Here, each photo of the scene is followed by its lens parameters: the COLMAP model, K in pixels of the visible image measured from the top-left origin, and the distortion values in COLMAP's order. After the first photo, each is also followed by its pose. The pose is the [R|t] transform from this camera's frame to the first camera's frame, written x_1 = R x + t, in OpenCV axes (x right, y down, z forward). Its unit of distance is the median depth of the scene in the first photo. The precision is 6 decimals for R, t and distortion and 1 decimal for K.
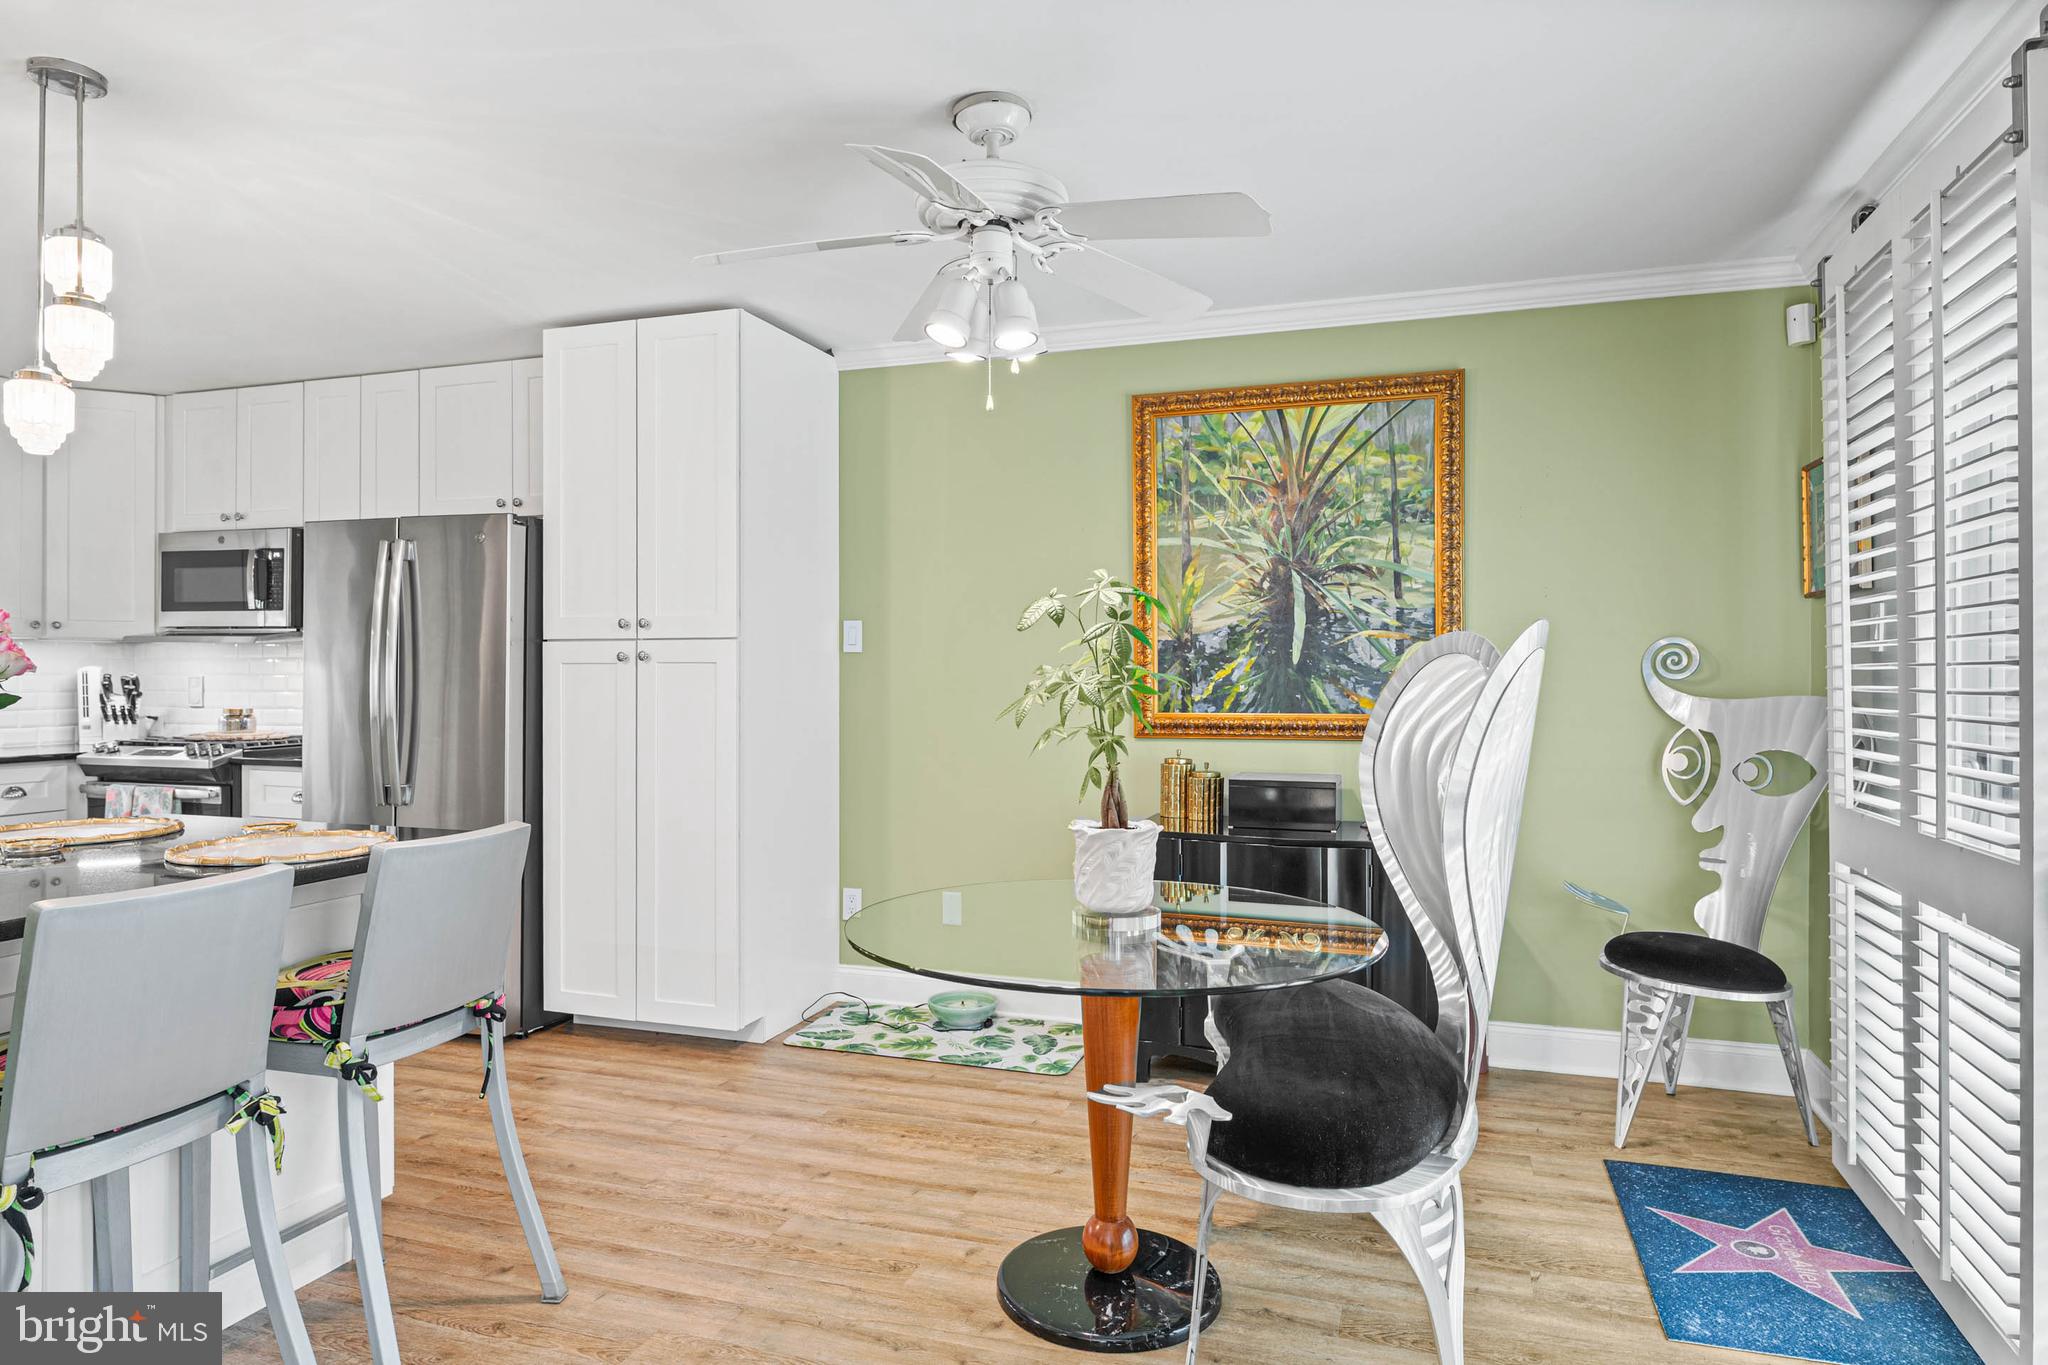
lens RADIAL K [[1194.5, 0, 1043.5], [0, 1194.5, 666.3], [0, 0, 1]] dist [0.002886, -0.001901]
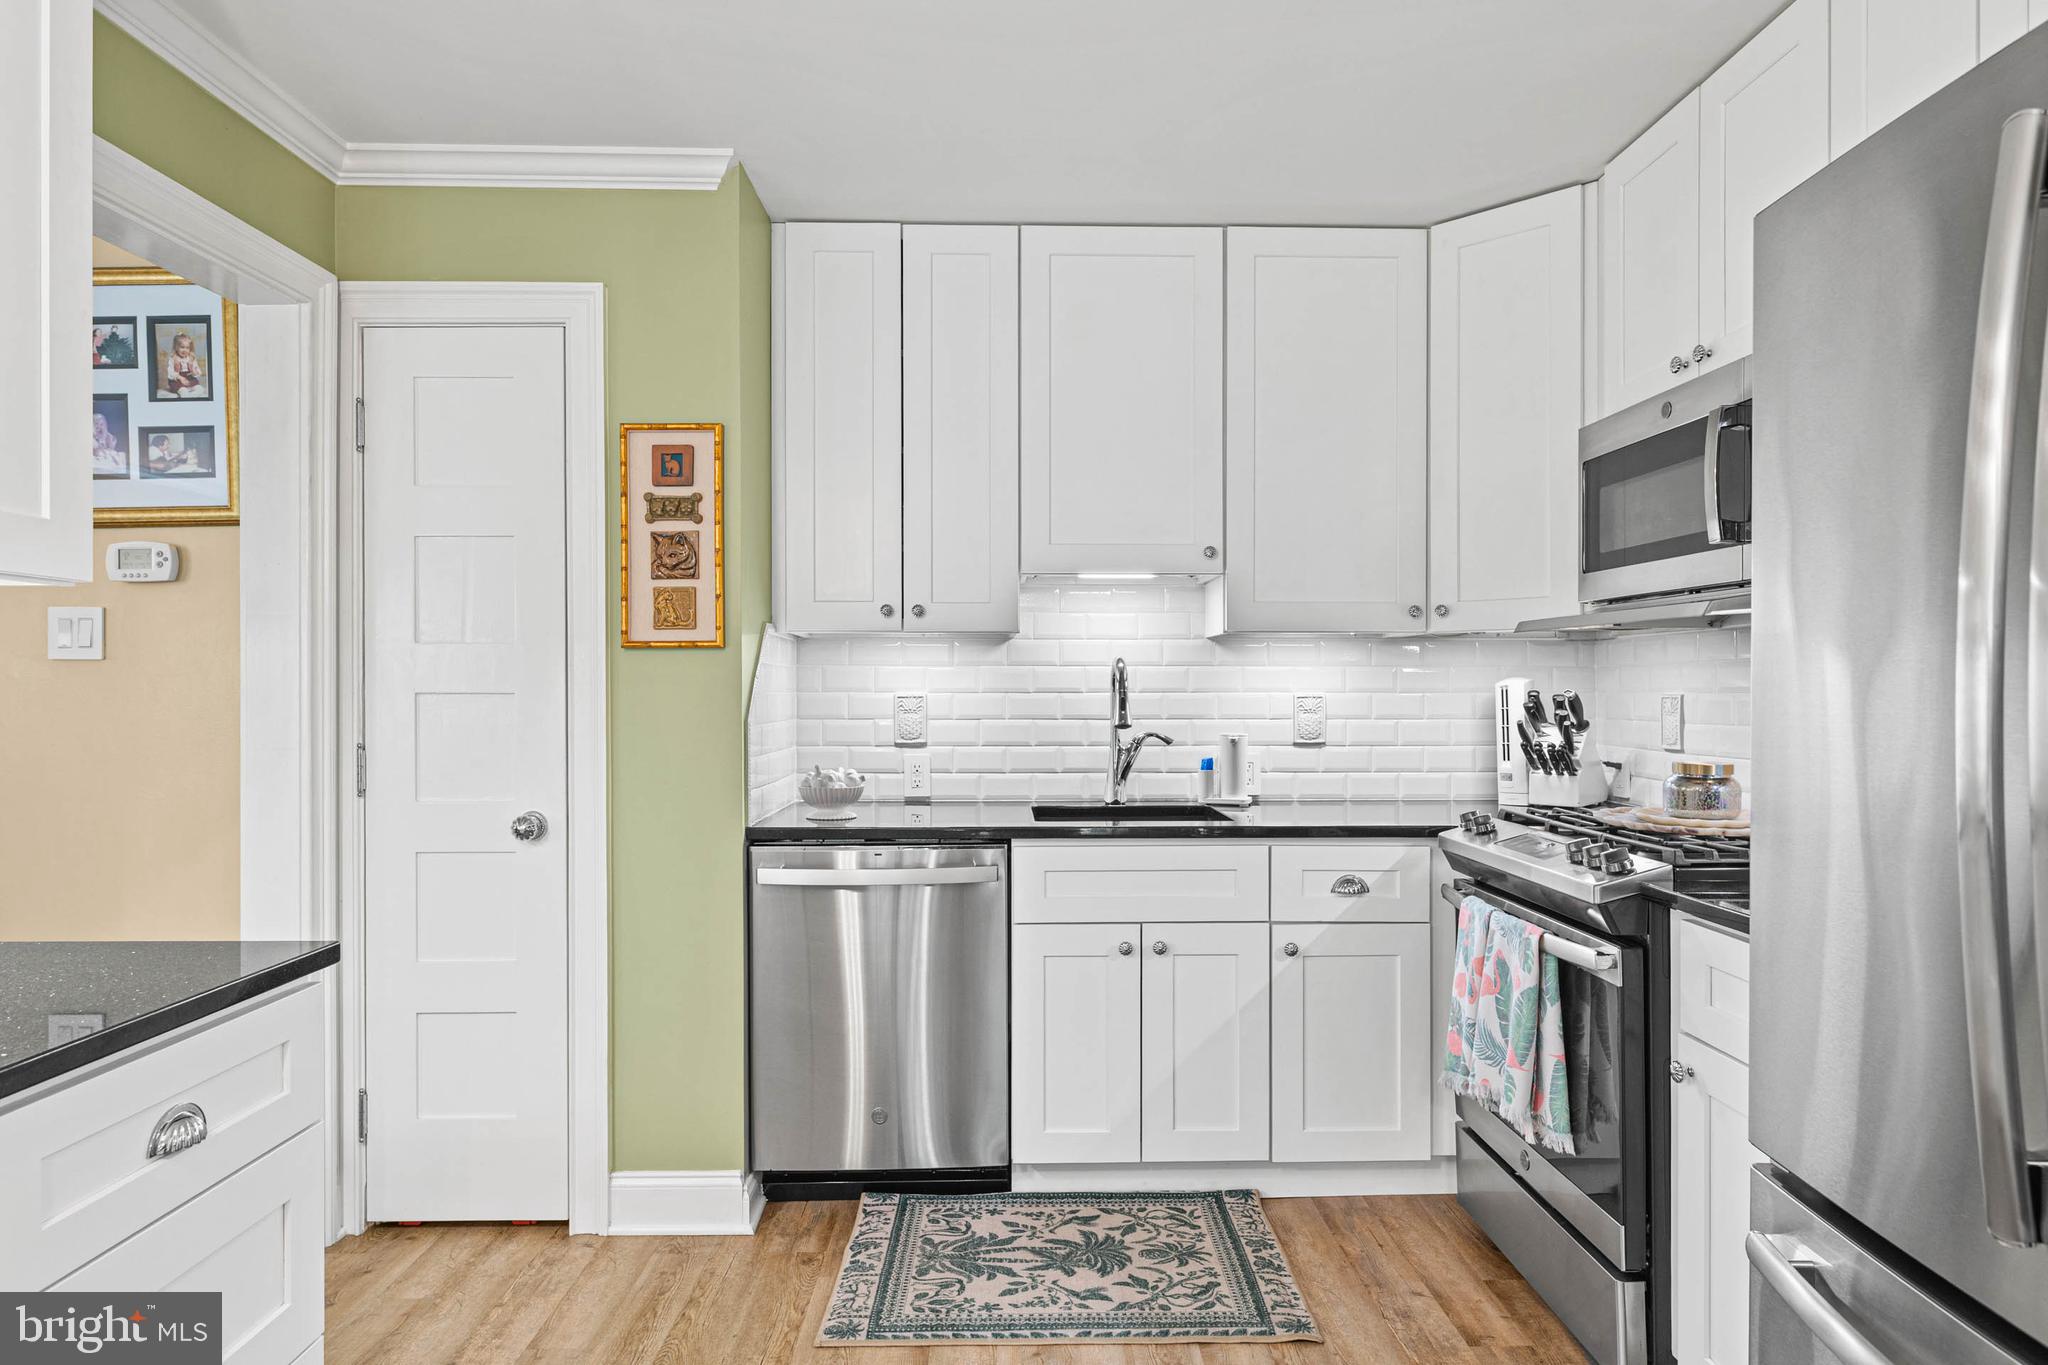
lens RADIAL K [[1194.5, 0, 1033.7], [0, 1194.5, 690.0], [0, 0, 1]] dist [0.002886, -0.001901]
pose [[0.329194, -0.000013, -0.944262, -0.322685], [0.003098, 0.999995, 0.001067, 0.005257], [0.944257, -0.003277, 0.329192, 0.609931]]
